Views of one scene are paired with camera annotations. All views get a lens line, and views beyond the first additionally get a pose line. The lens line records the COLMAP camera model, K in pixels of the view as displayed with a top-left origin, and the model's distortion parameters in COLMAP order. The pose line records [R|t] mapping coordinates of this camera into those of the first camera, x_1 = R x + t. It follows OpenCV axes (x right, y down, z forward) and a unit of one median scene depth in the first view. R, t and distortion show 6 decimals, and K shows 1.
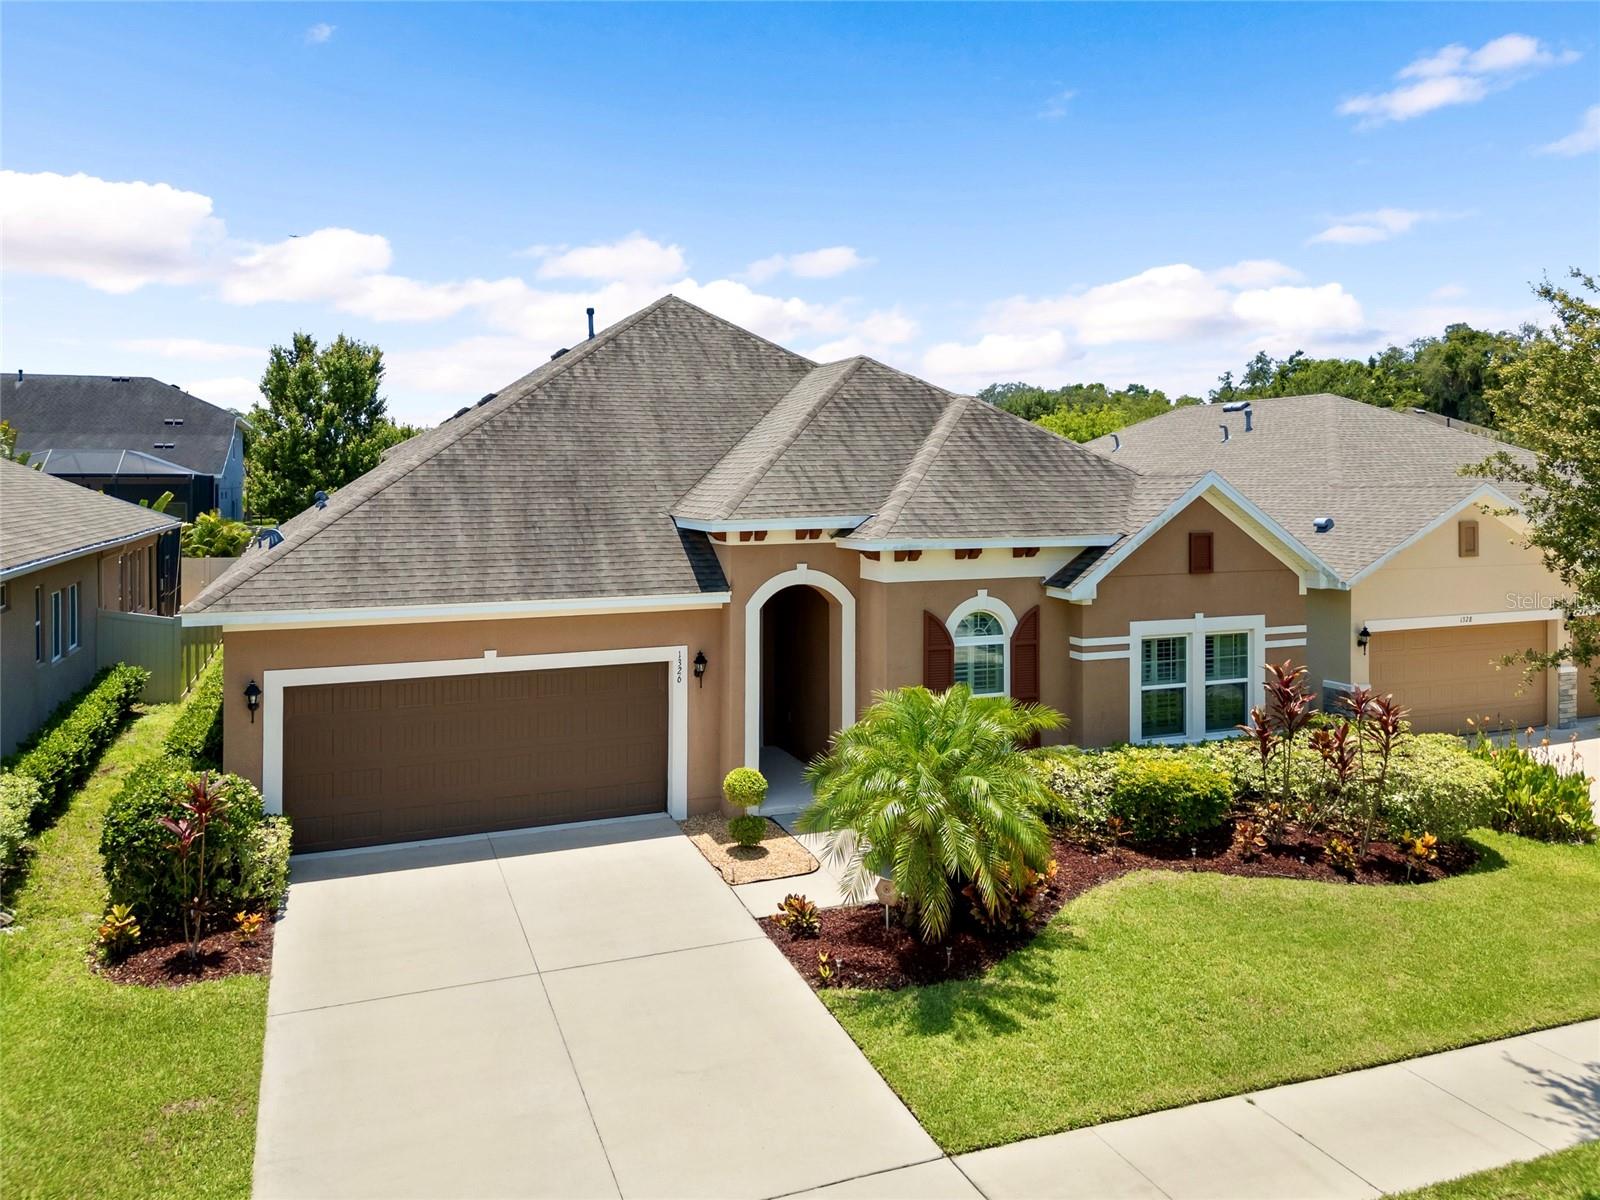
lens RADIAL K [[1152.3, 0, 798.7], [0, 1152.3, 502.8], [0, 0, 1]] dist [0.038774, -0.004206]
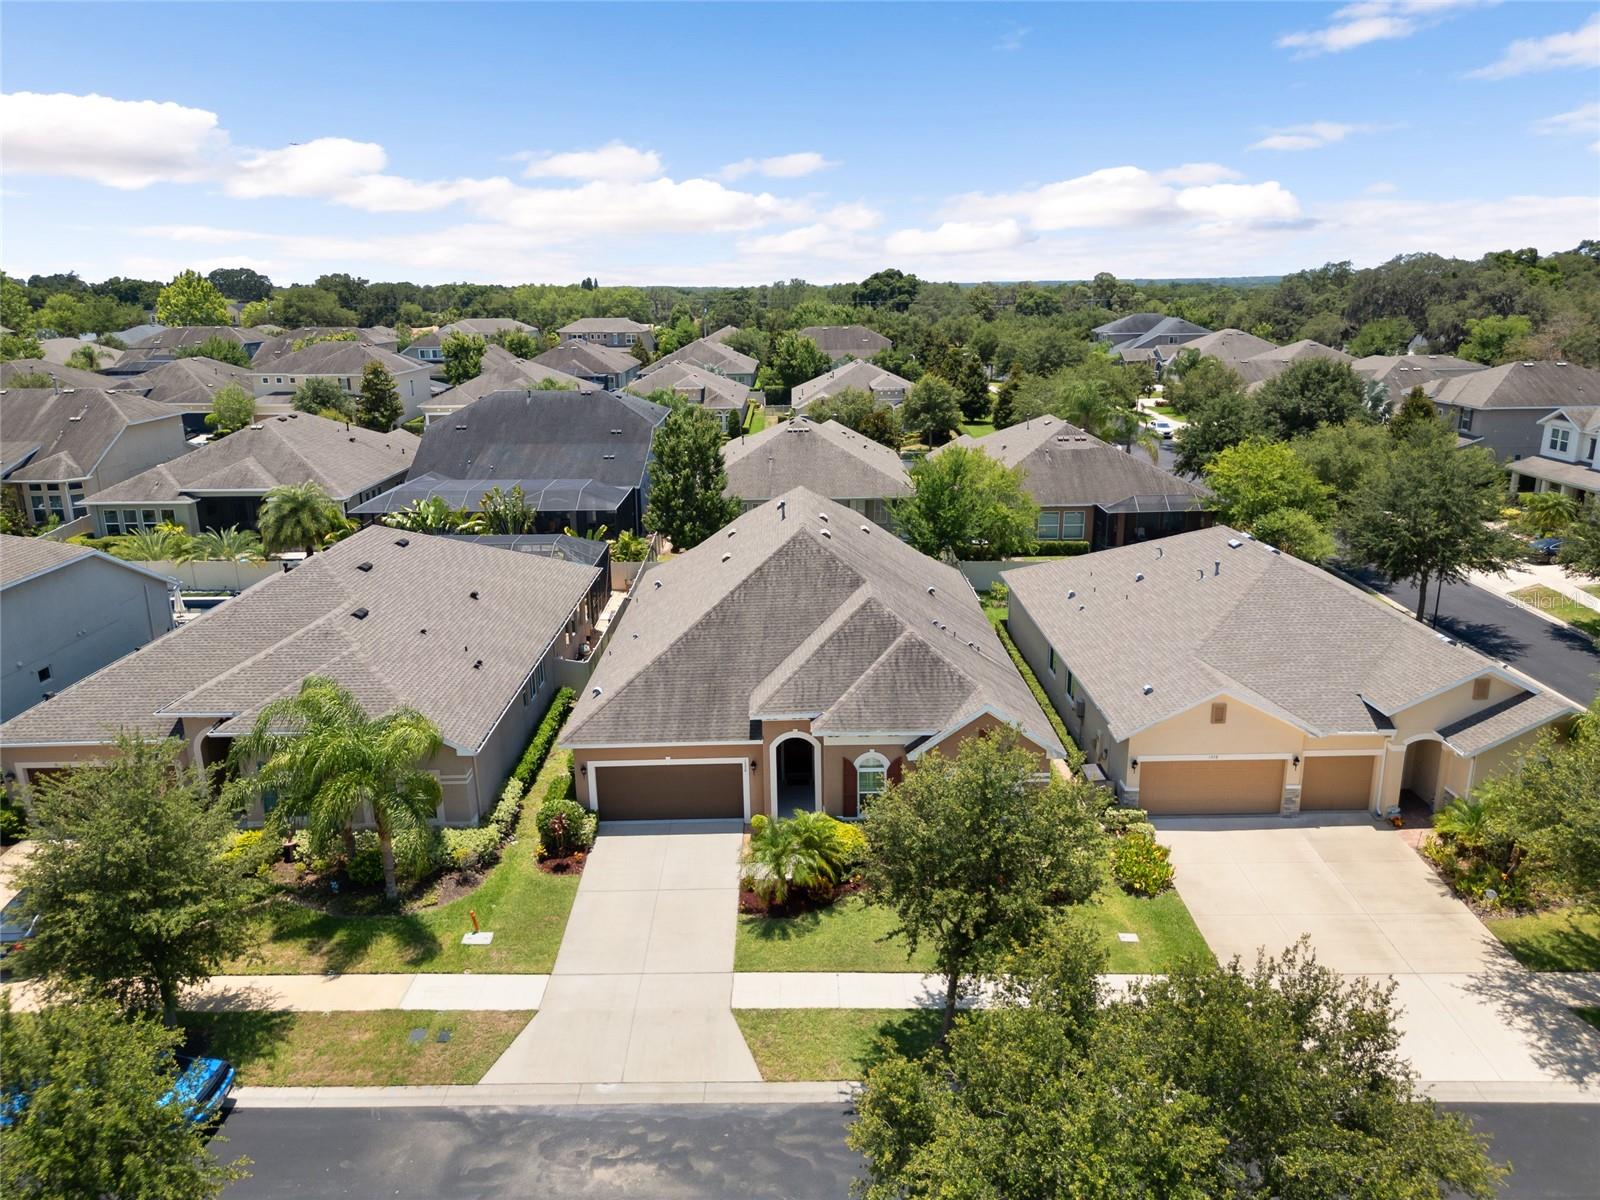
lens RADIAL K [[1117.5, 0, 800.0], [0, 1117.5, 600.0], [0, 0, 1]] dist [0.024567, -0.003850]
pose [[0.927346, 0.088940, -0.363482, 0.789878], [0.008129, 0.966327, 0.257188, -0.760828], [0.374117, -0.241457, 0.895397, -0.919334]]
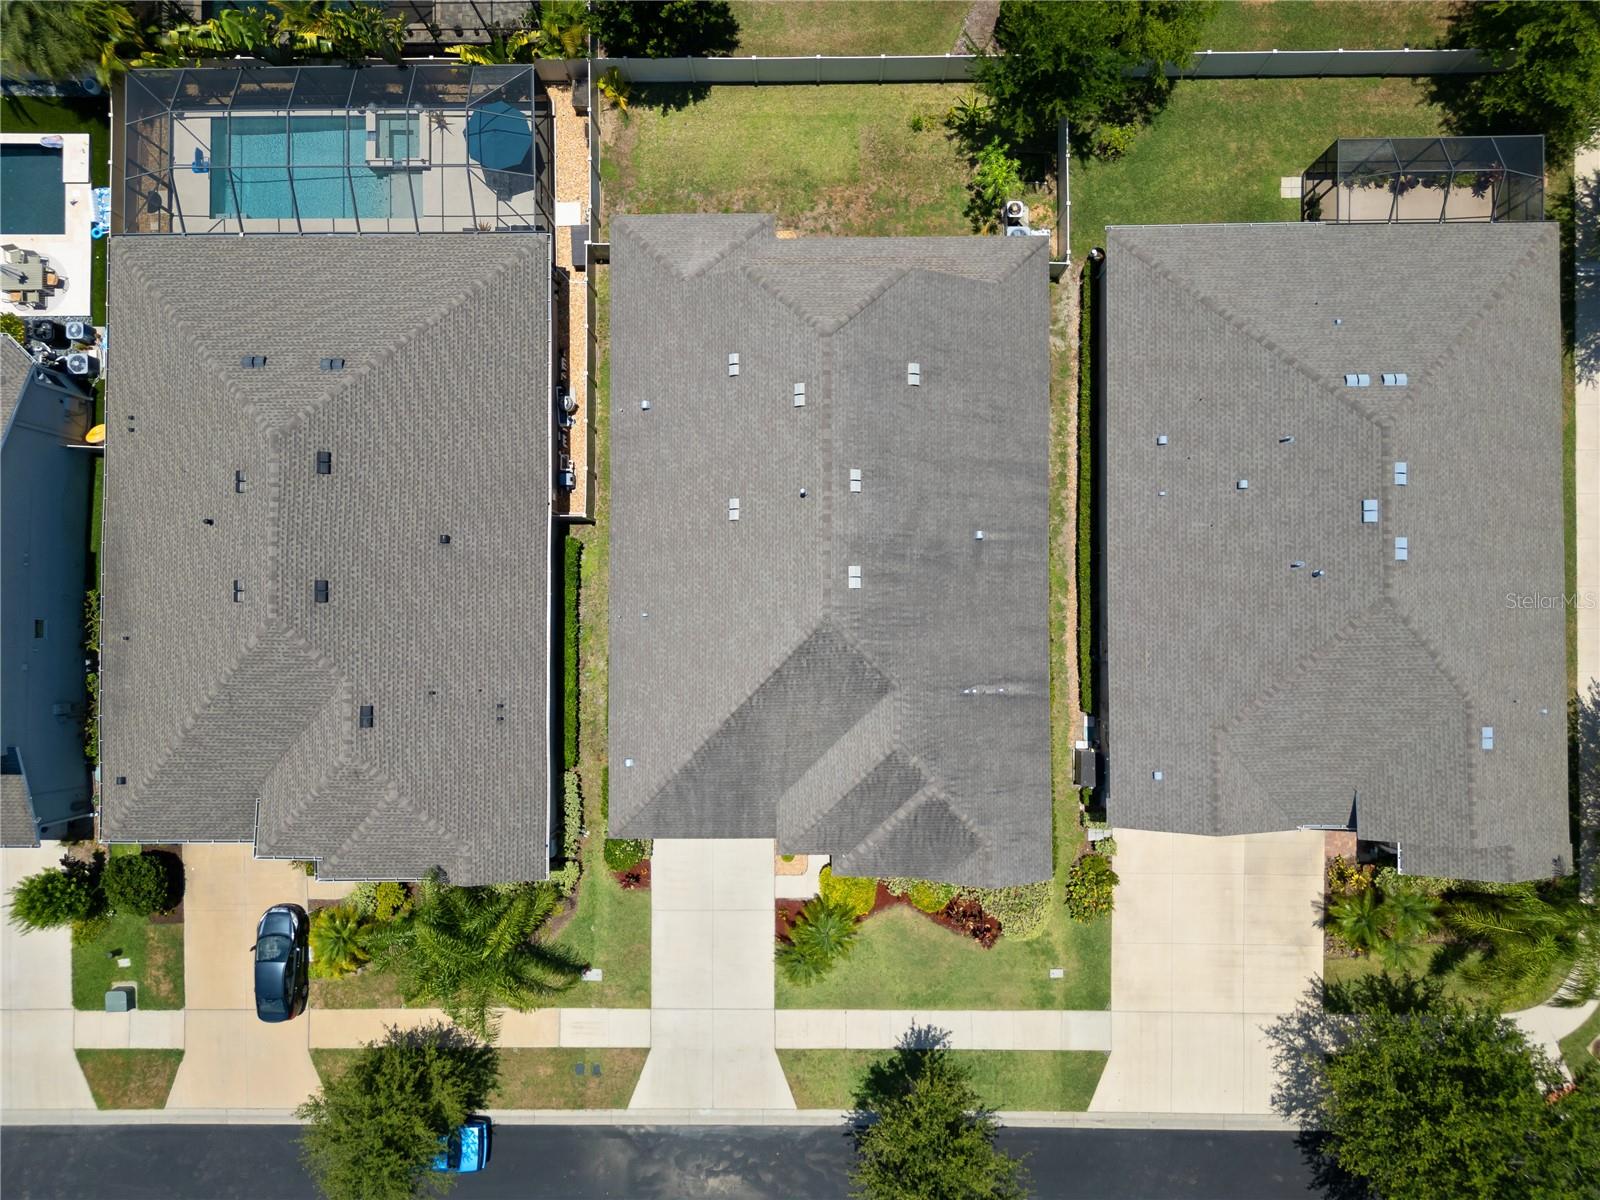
lens RADIAL K [[1117.5, 0, 800.0], [0, 1117.5, 600.0], [0, 0, 1]] dist [0.024567, -0.003850]
pose [[0.924062, 0.380349, -0.038007, -0.142326], [0.021904, 0.046577, 0.998675, -2.434885], [0.381615, -0.923669, 0.034708, 1.381416]]
